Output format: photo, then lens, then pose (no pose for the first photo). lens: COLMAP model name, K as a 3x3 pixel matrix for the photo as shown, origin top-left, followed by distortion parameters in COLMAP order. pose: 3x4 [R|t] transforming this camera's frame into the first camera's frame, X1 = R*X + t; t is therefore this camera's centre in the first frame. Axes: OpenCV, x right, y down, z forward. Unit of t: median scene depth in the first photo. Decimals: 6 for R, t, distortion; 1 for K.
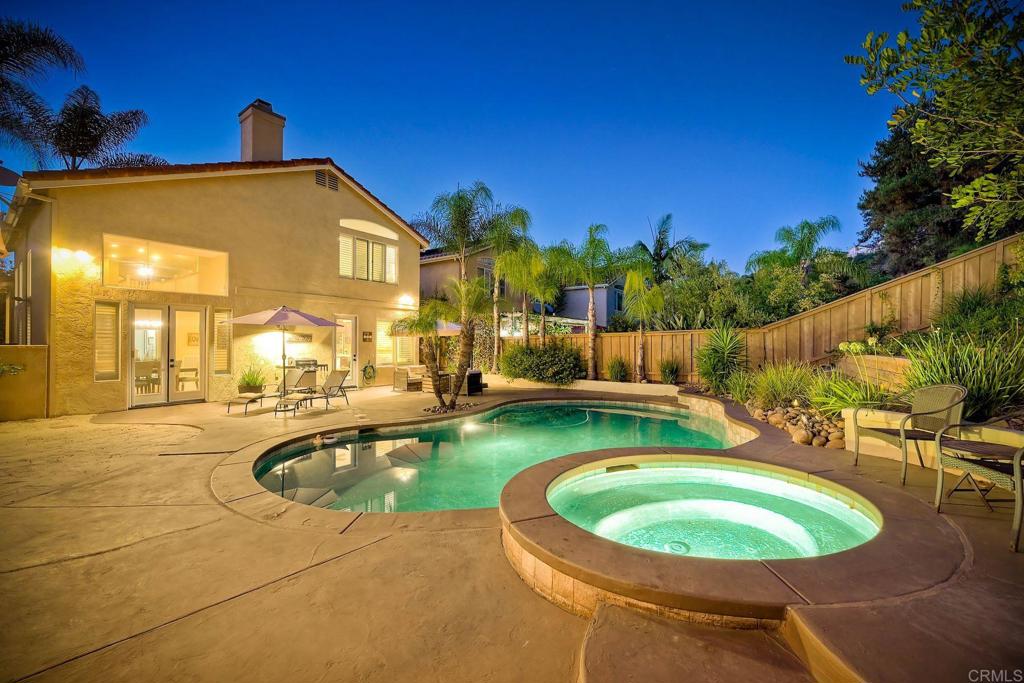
lens RADIAL K [[409.4, 0, 516.2], [0, 409.4, 342.6], [0, 0, 1]] dist [-0.001276, -0.000428]
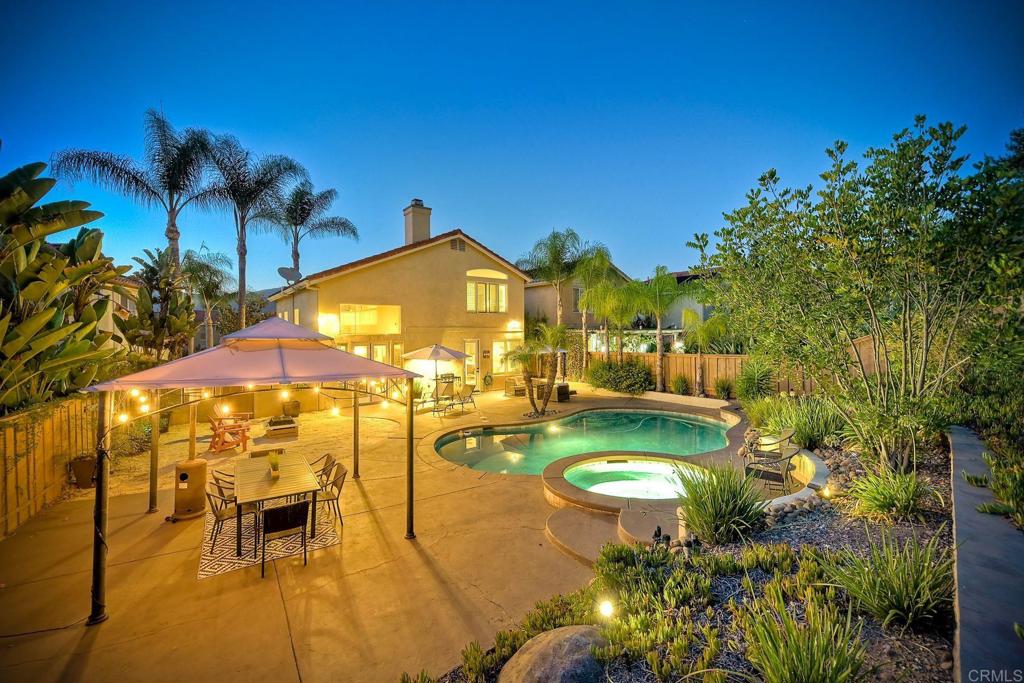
lens RADIAL K [[407.8, 0, 512.0], [0, 407.8, 341.5], [0, 0, 1]] dist [0.000270, -0.000117]
pose [[0.960069, -0.005282, -0.279712, 0.106945], [0.012302, 0.999652, 0.023346, -0.097238], [0.279492, -0.025855, 0.959800, -0.302621]]
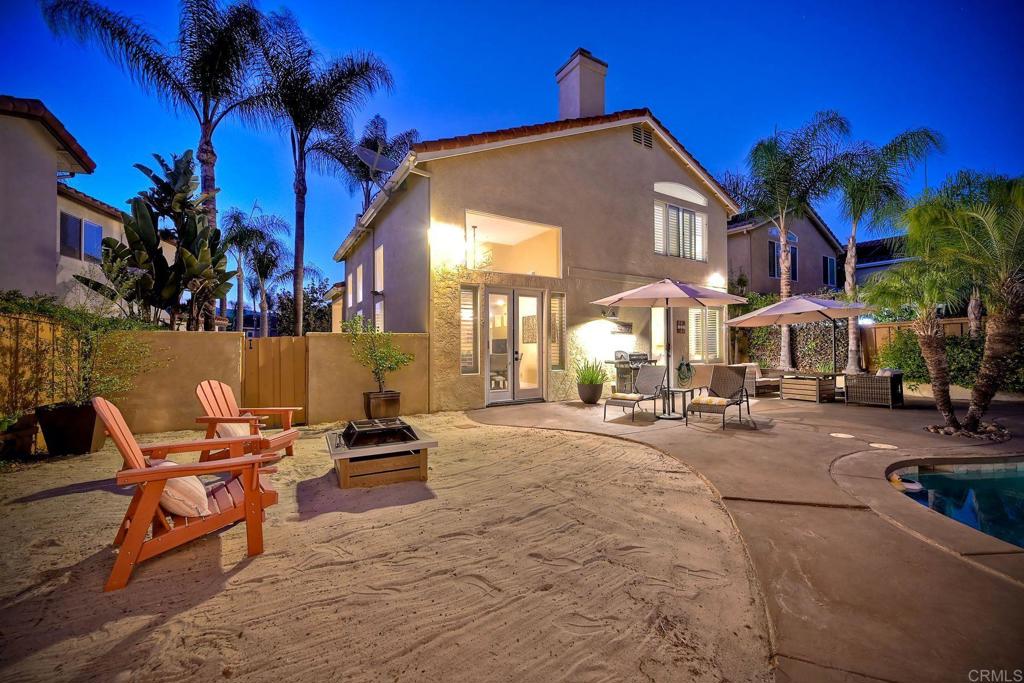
lens RADIAL K [[407.8, 0, 512.0], [0, 407.8, 341.5], [0, 0, 1]] dist [0.000270, -0.000117]
pose [[0.922539, -0.013603, -0.385663, -0.402500], [0.008622, 0.999856, -0.014640, 0.025518], [0.385806, 0.010181, 0.922524, 0.151105]]
